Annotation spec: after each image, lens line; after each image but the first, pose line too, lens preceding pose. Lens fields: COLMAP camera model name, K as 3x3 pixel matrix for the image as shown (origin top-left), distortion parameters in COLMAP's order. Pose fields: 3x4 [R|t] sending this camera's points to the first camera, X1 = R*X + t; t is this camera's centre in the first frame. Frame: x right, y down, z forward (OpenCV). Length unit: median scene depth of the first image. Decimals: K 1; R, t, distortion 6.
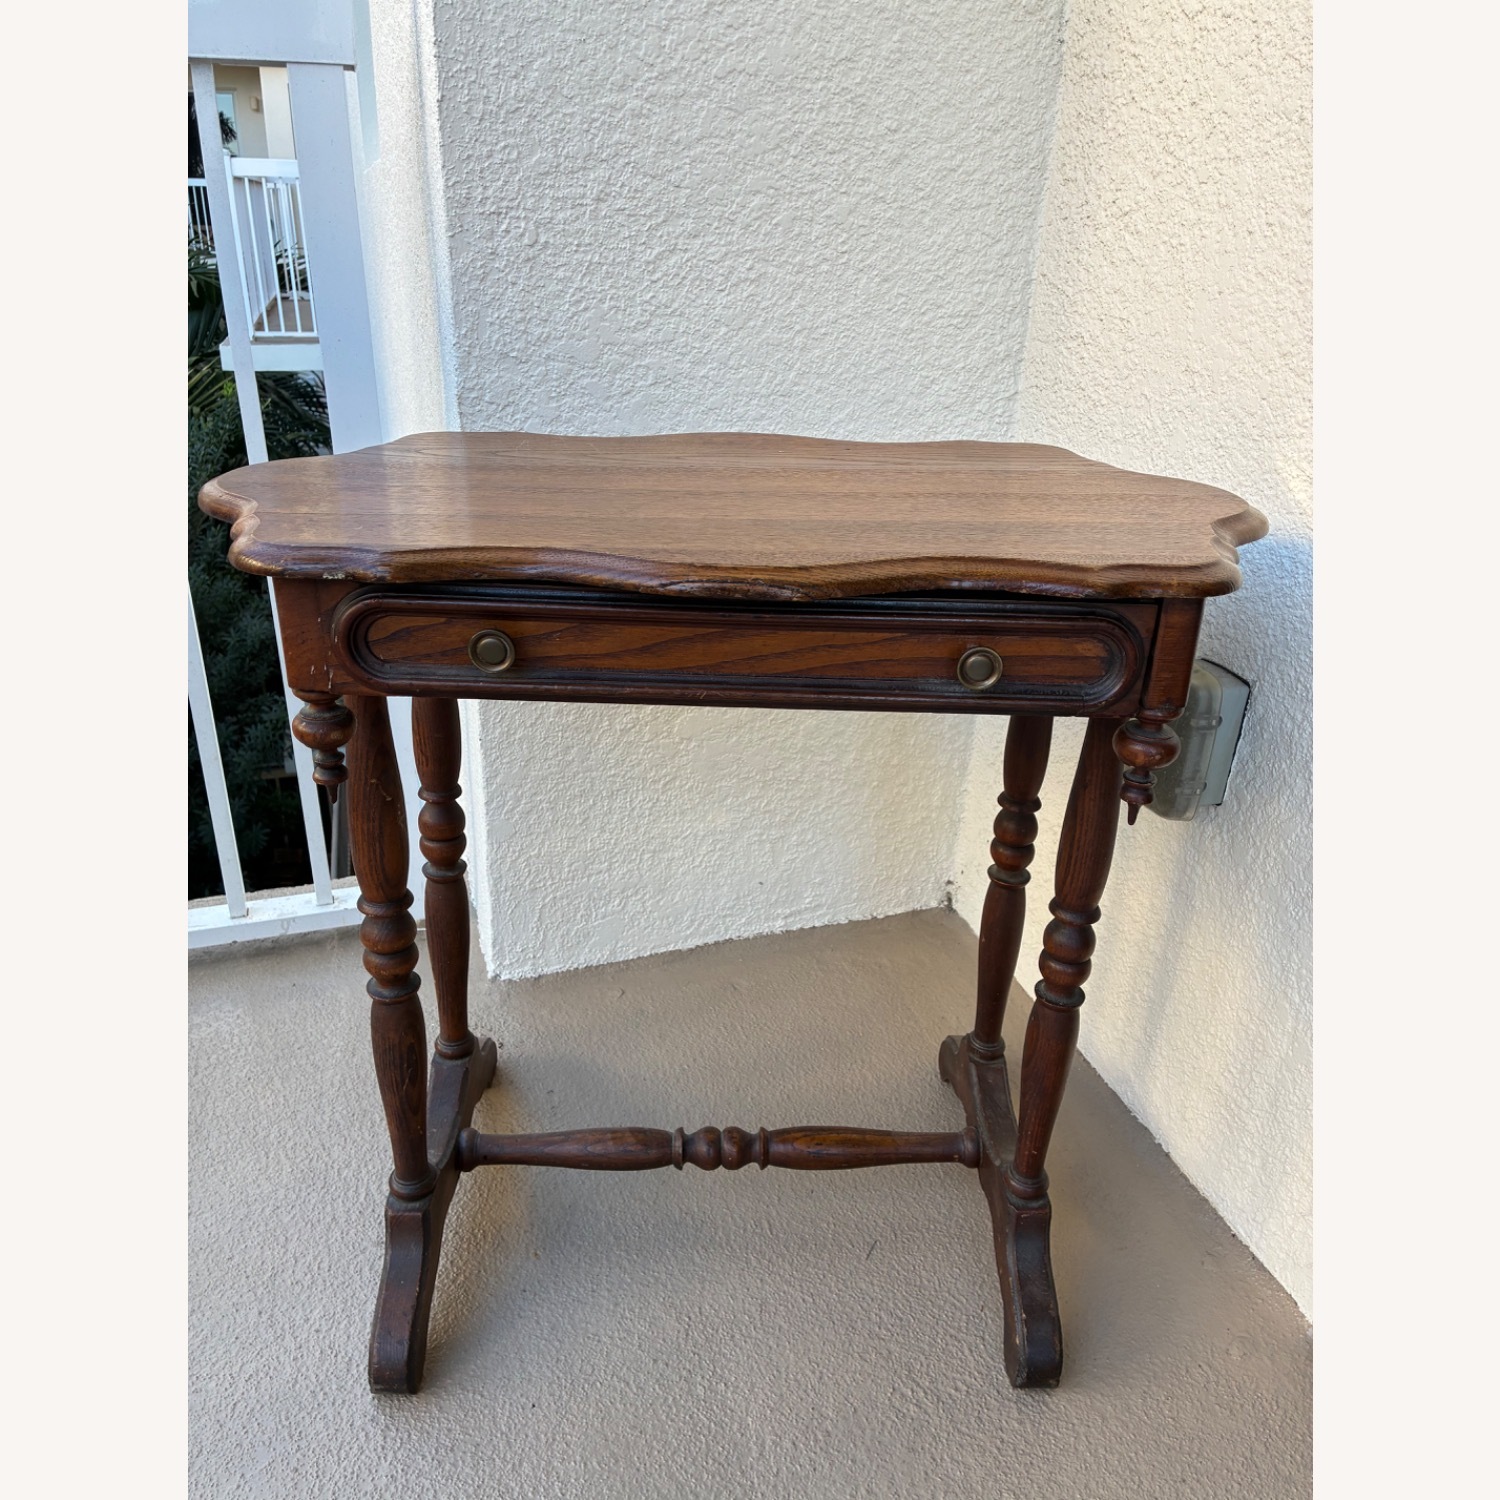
lens RADIAL K [[1141.9, 0, 747.7], [0, 1141.9, 738.4], [0, 0, 1]] dist [0.080051, -0.114251]
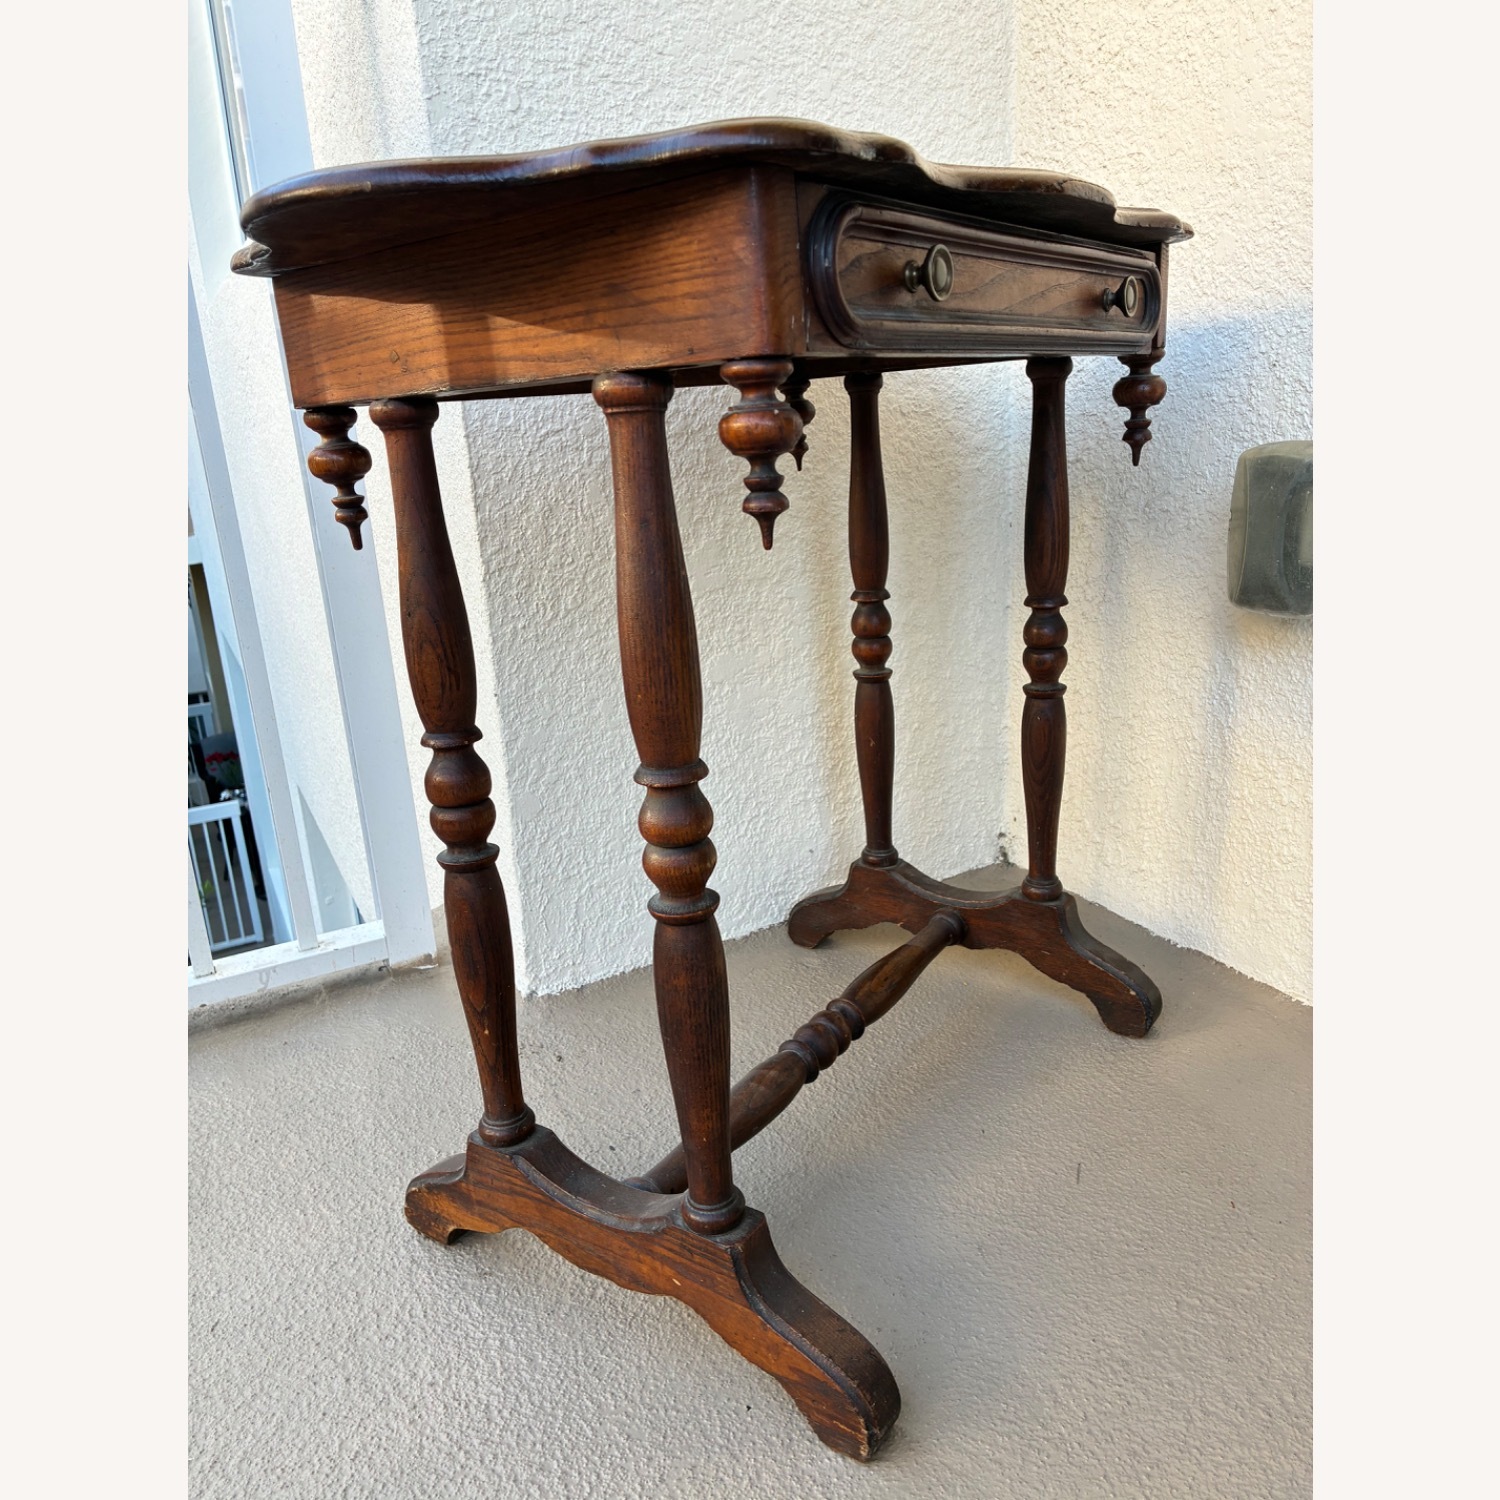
lens RADIAL K [[1141.9, 0, 749.6], [0, 1141.9, 747.6], [0, 0, 1]] dist [0.080051, -0.114251]
pose [[0.982168, -0.132069, 0.133805, -0.189821], [0.149968, 0.979577, -0.133935, 0.210453], [-0.113383, 0.151613, 0.981915, 0.155750]]
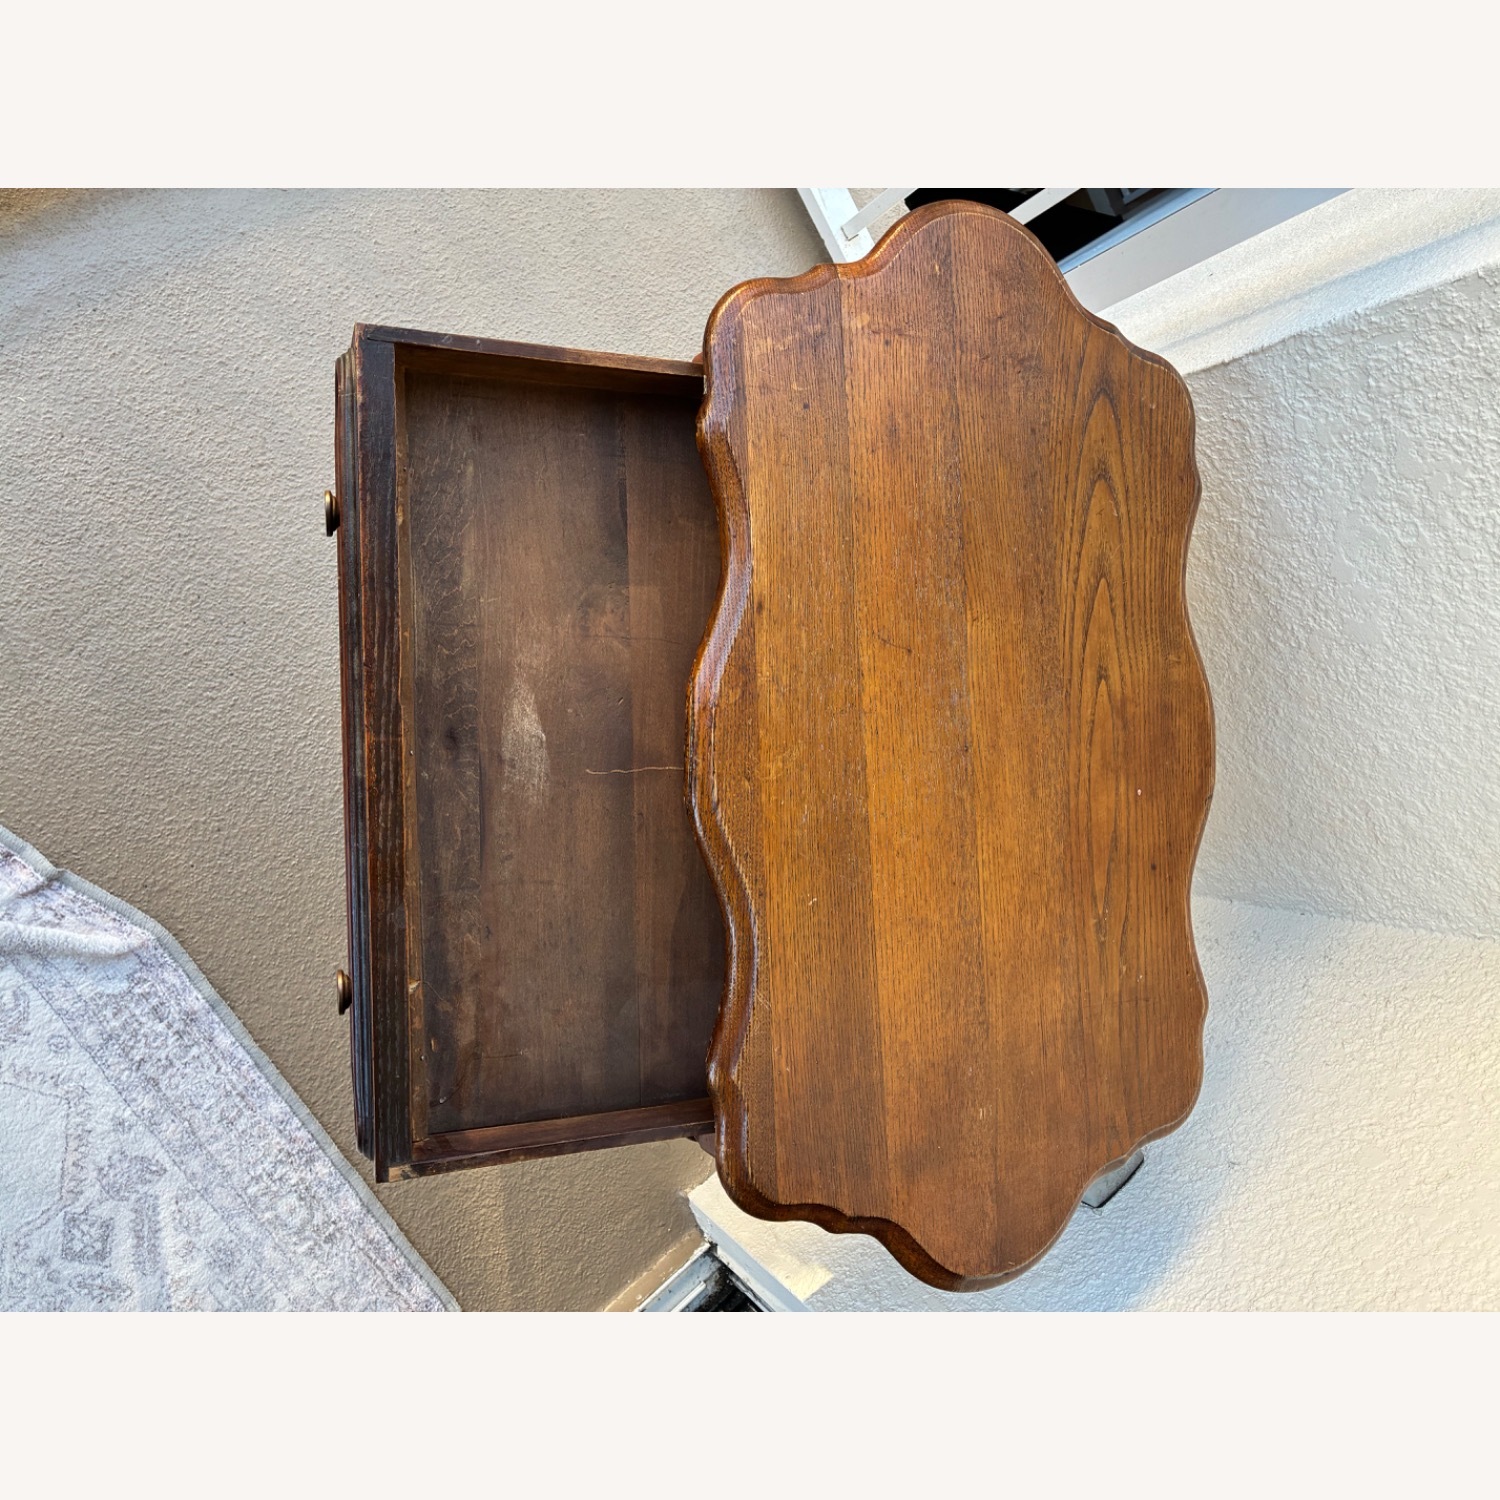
lens RADIAL K [[1141.9, 0, 755.3], [0, 1141.9, 749.6], [0, 0, 1]] dist [0.080051, -0.114251]
pose [[0.250827, 0.963736, 0.091094, -0.139560], [-0.755165, 0.135927, 0.641288, -0.495399], [0.605650, -0.229643, 0.761874, 0.073462]]
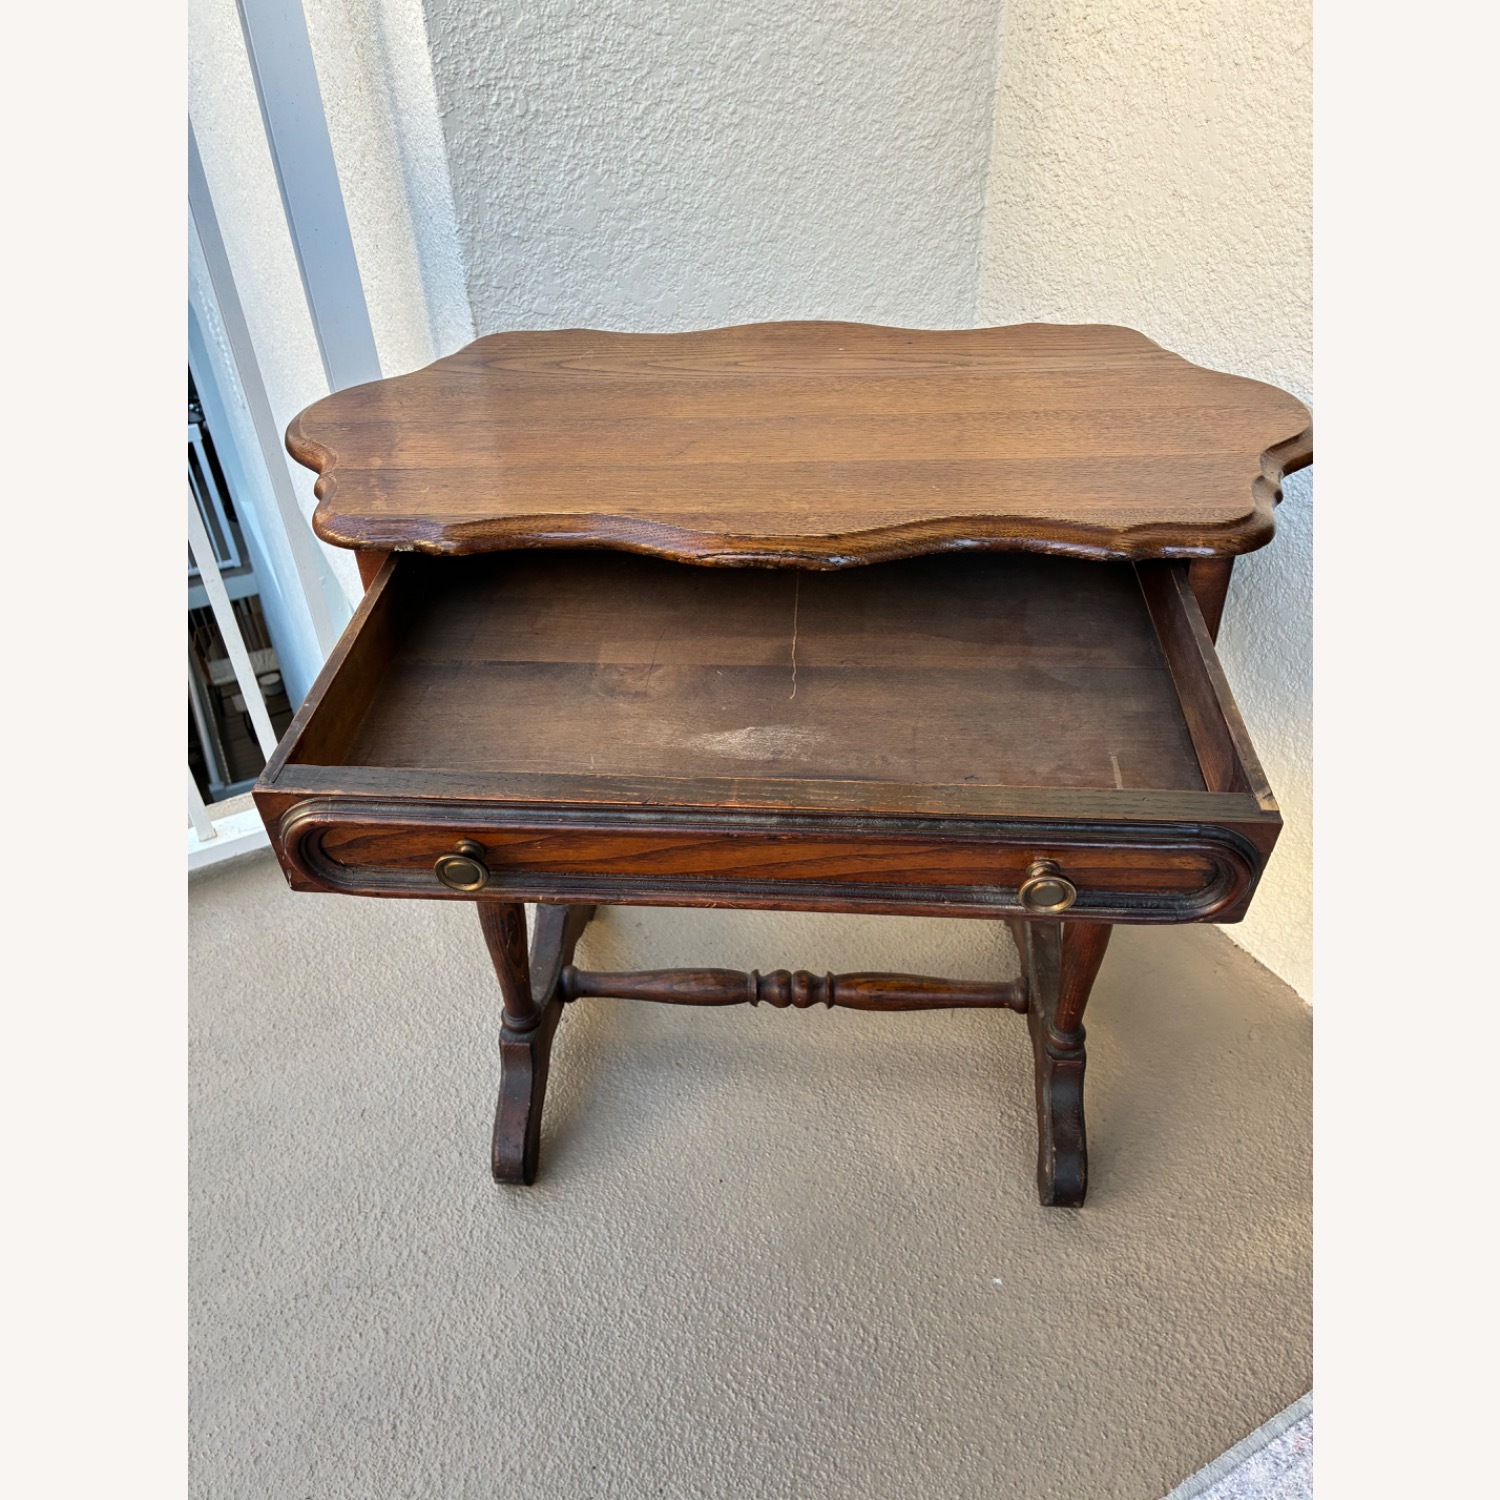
lens RADIAL K [[1141.9, 0, 746.0], [0, 1141.9, 745.1], [0, 0, 1]] dist [0.080051, -0.114251]
pose [[0.982528, -0.149787, 0.110467, -0.185824], [0.124079, 0.969562, 0.211079, -0.095230], [-0.138722, -0.193685, 0.971207, -0.069237]]
